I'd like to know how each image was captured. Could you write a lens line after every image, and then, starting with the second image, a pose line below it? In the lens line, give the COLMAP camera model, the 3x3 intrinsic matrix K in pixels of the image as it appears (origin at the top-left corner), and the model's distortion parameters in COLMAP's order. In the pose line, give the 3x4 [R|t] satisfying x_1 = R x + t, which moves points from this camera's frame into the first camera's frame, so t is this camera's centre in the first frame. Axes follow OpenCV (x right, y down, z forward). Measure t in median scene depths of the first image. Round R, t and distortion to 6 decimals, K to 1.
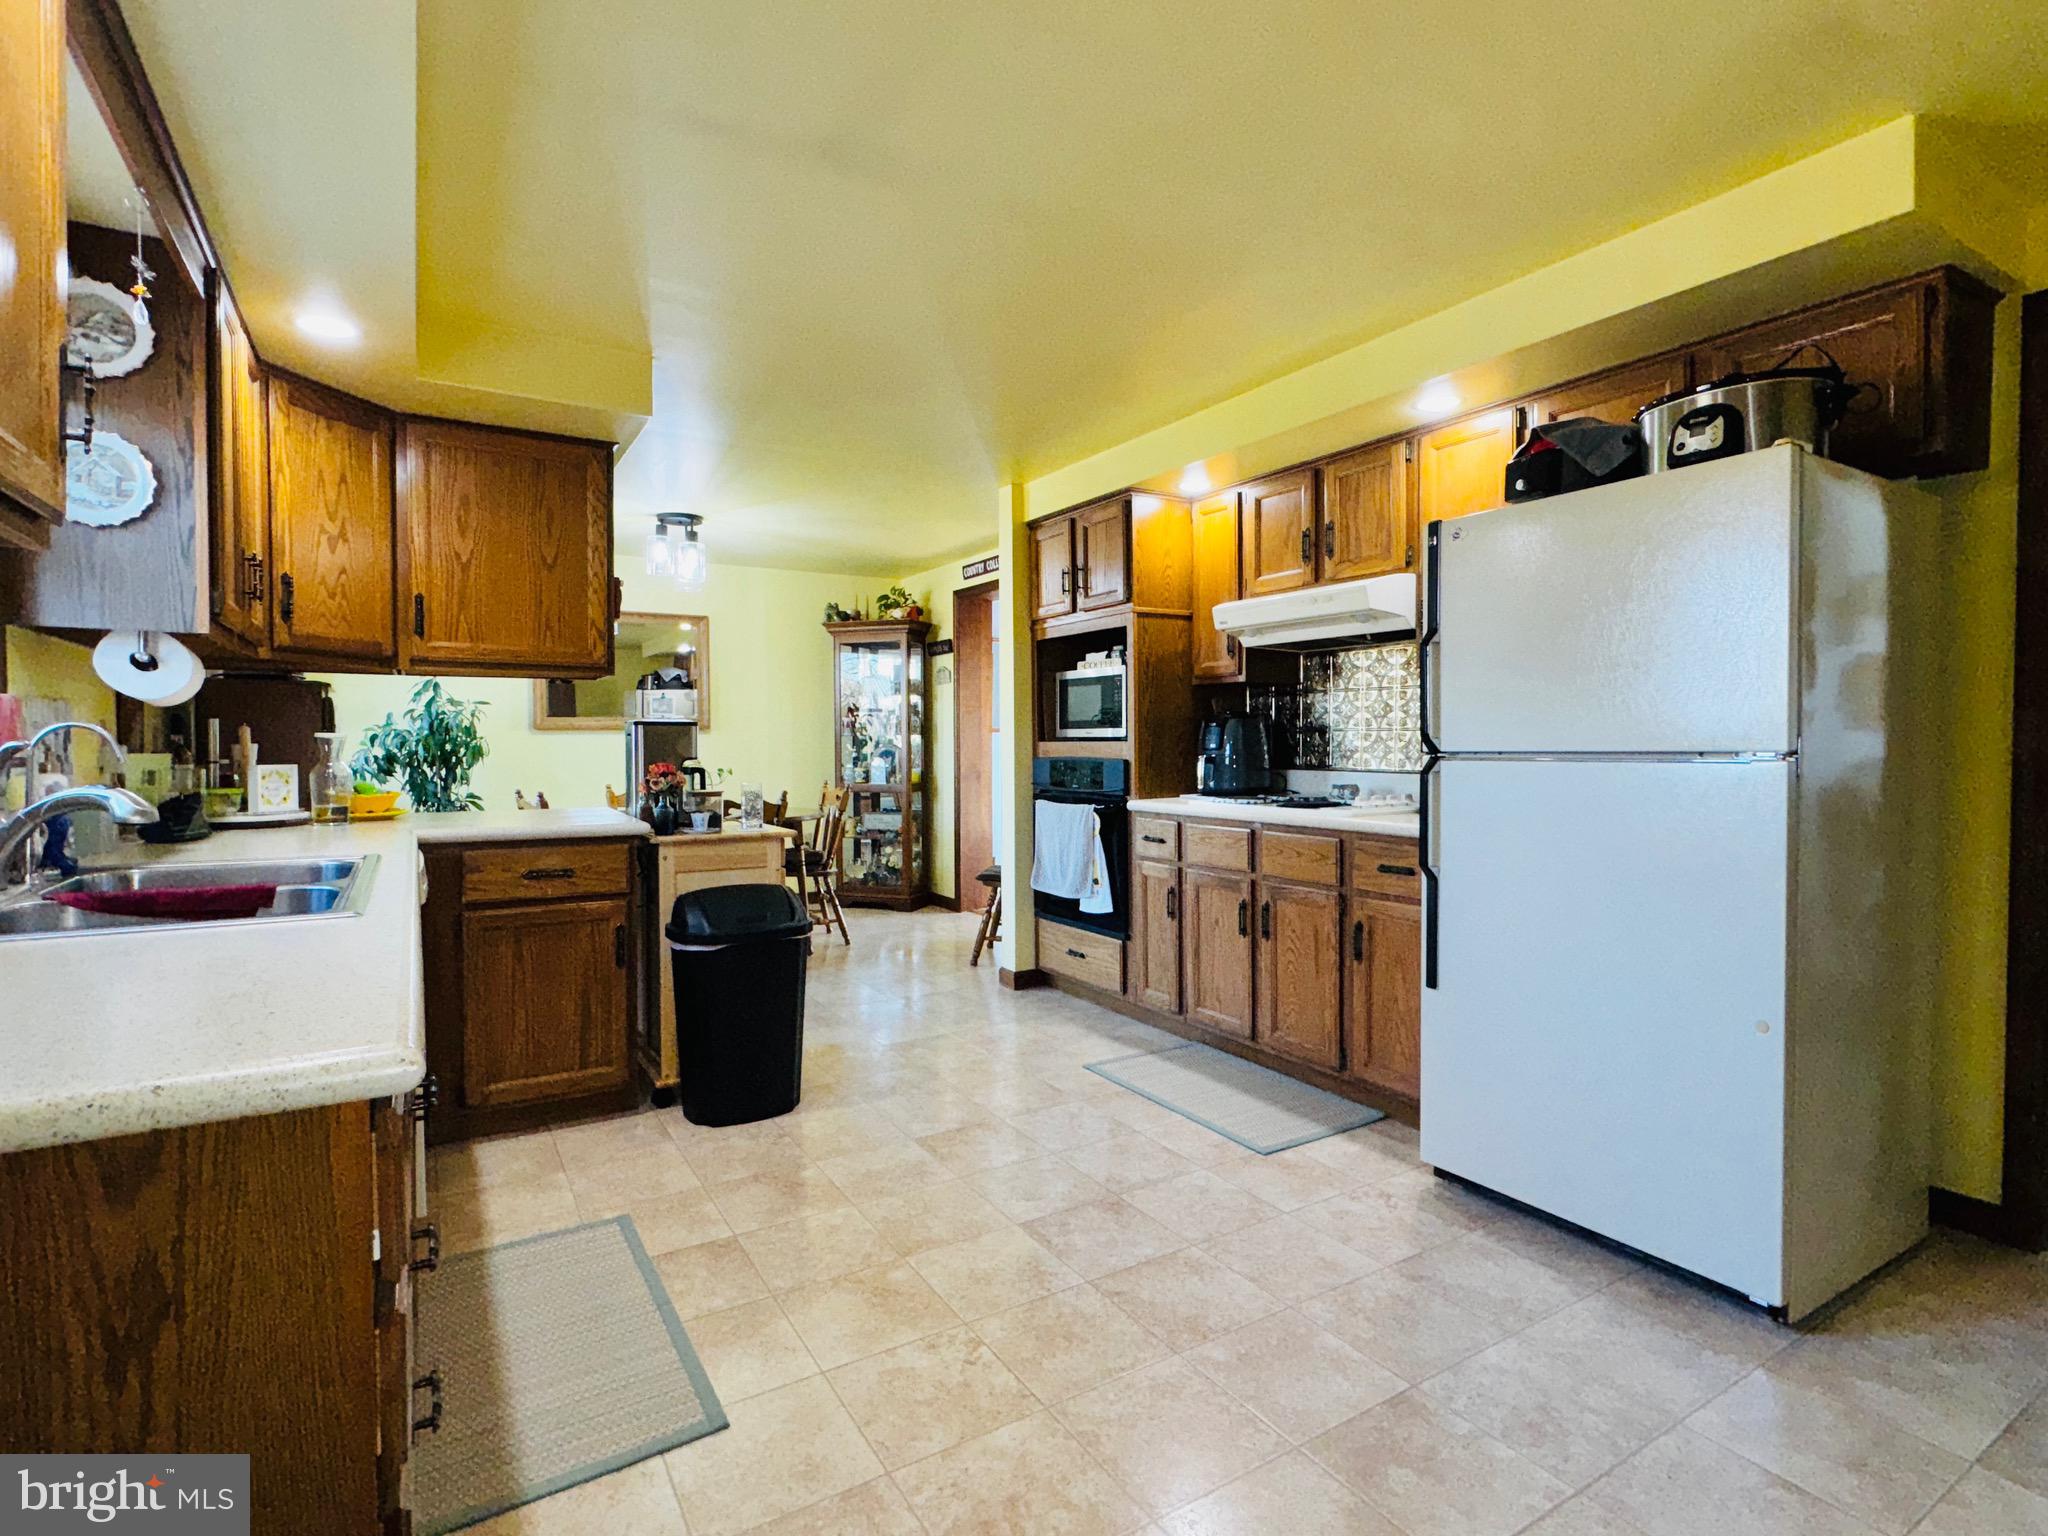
lens RADIAL K [[1093.5, 0, 1024.0], [0, 1093.5, 768.0], [0, 0, 1]] dist [0.001054, -0.000285]
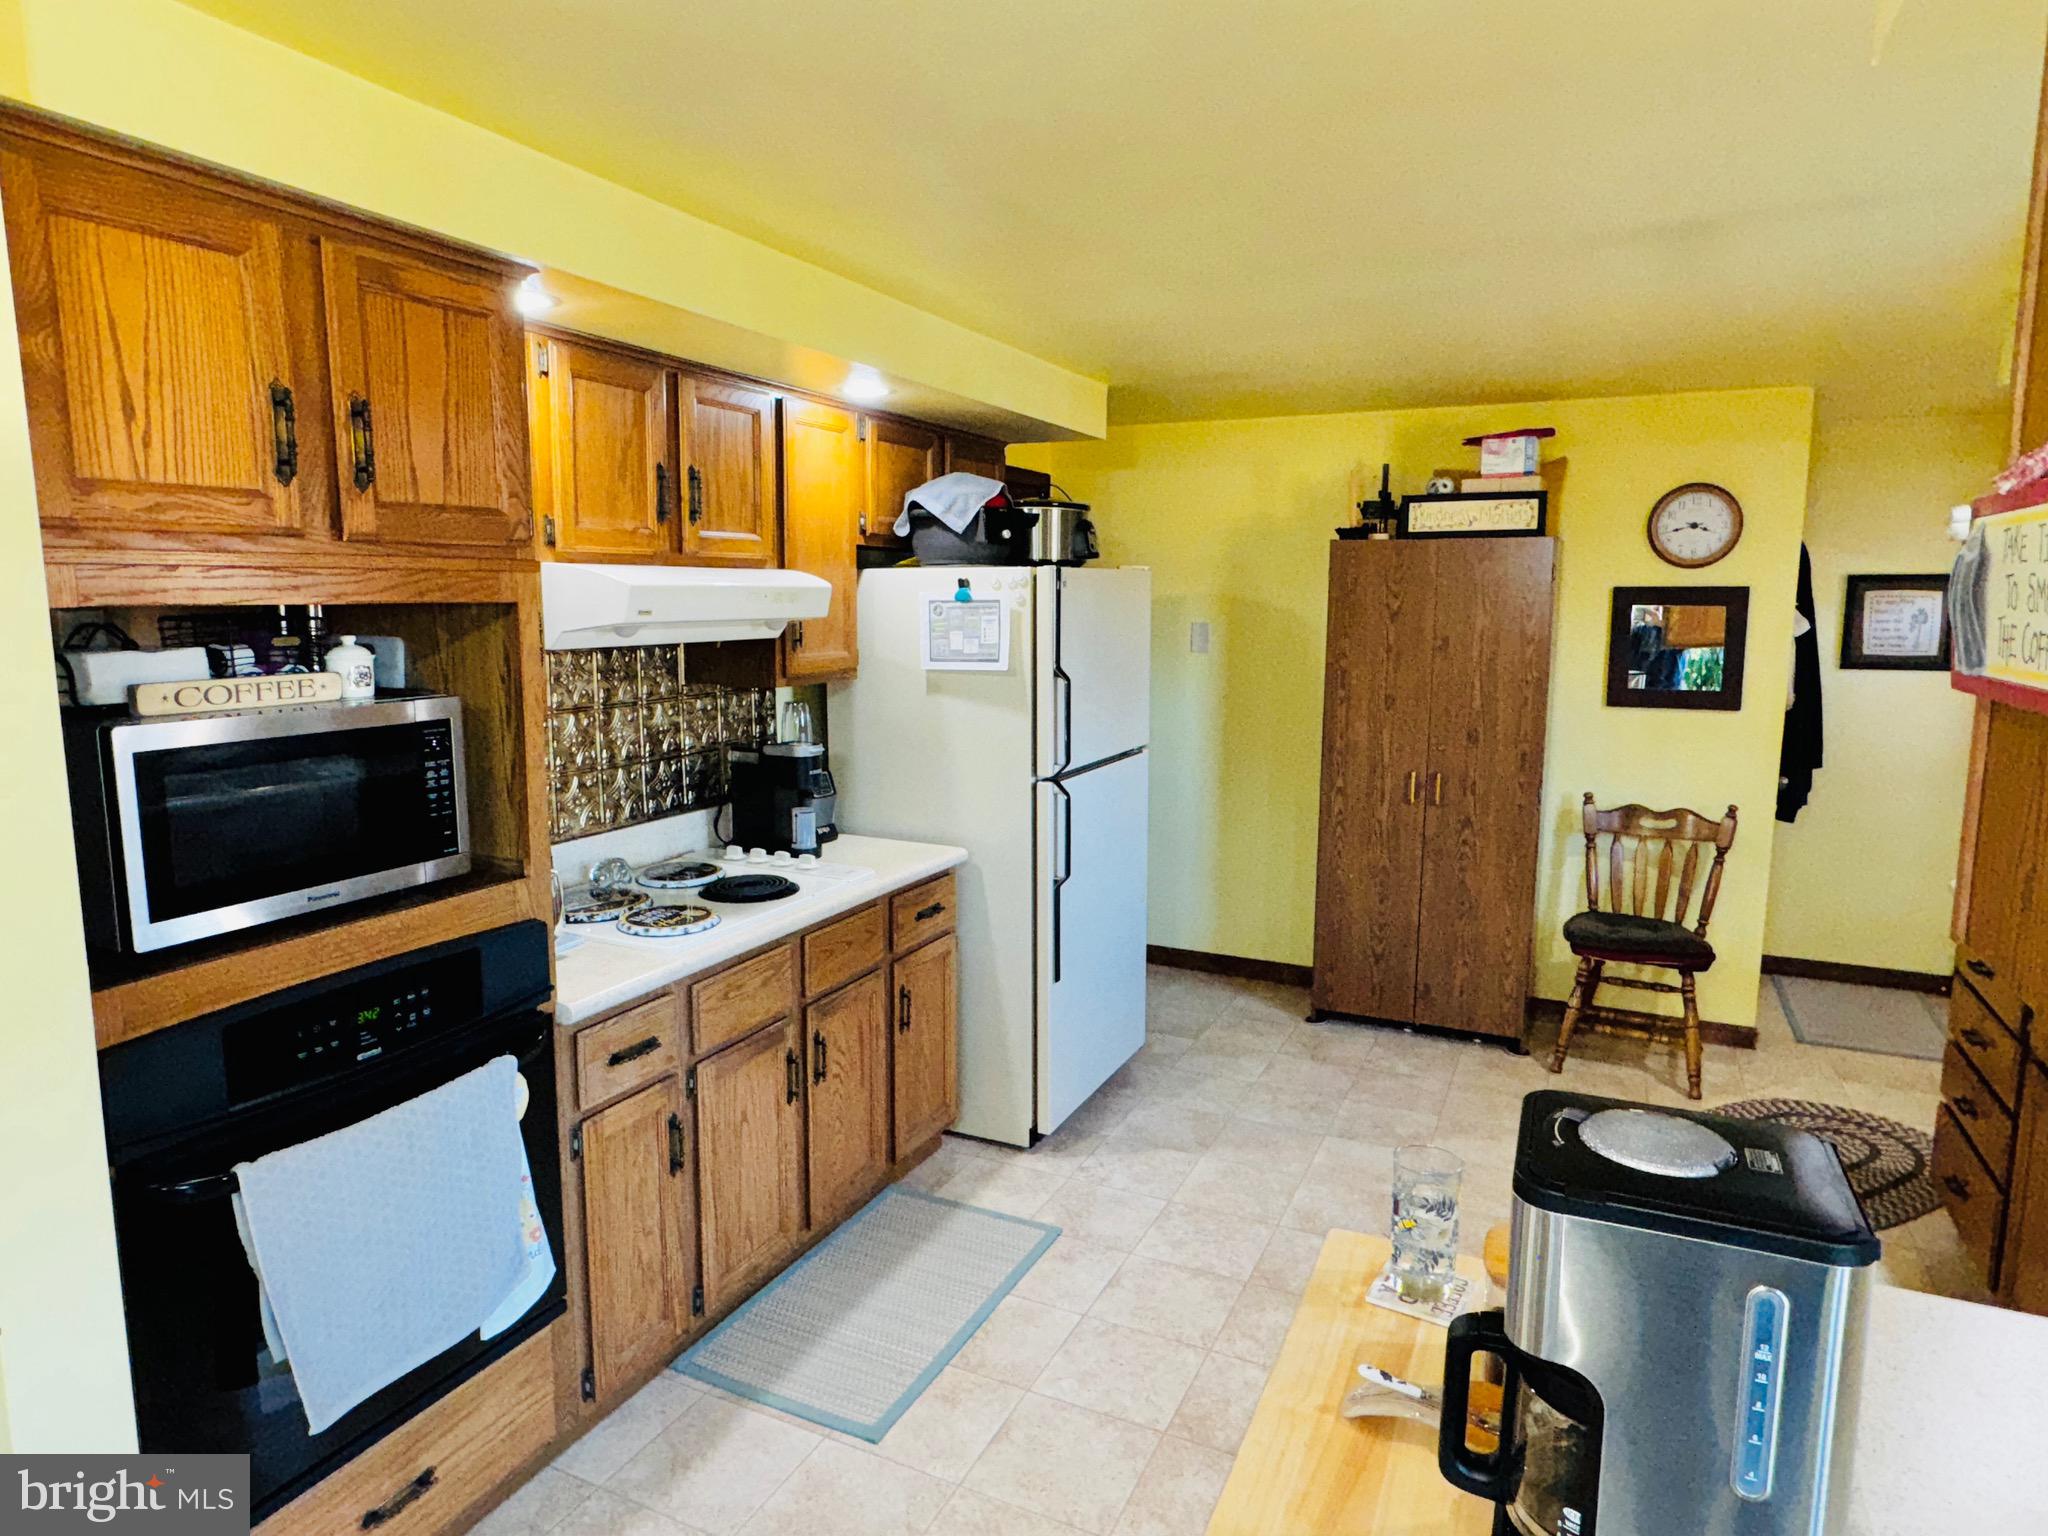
lens RADIAL K [[1200.0, 0, 1024.0], [0, 1200.0, 768.0], [0, 0, 1]] dist [0.000847, -0.000149]
pose [[-0.564169, -0.113929, 0.817761, -0.409209], [0.016890, 0.988635, 0.149387, -0.139337], [-0.825486, 0.098091, -0.555833, 1.151713]]
